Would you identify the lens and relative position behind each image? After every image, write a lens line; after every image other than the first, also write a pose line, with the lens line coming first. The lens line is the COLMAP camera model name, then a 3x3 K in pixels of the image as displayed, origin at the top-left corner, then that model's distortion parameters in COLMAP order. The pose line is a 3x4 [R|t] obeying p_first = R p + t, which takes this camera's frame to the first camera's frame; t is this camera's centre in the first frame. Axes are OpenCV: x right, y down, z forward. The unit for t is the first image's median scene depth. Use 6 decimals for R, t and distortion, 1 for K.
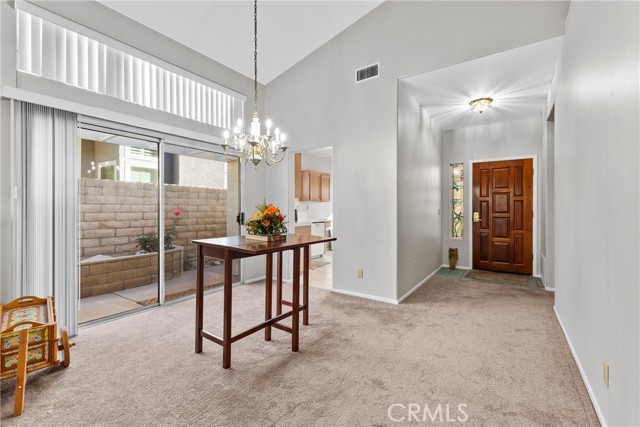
lens RADIAL K [[284.7, 0, 317.9], [0, 284.7, 210.7], [0, 0, 1]] dist [0.001201, 0.000205]
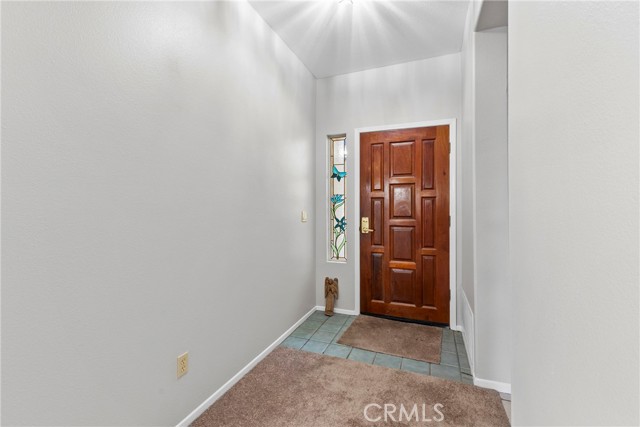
lens RADIAL K [[284.7, 0, 321.3], [0, 284.7, 211.6], [0, 0, 1]] dist [0.001201, 0.000205]
pose [[0.974176, -0.011302, 0.225506, 0.342013], [0.008917, 0.999893, 0.011592, -0.013786], [-0.225613, -0.009282, 0.974173, 0.457925]]
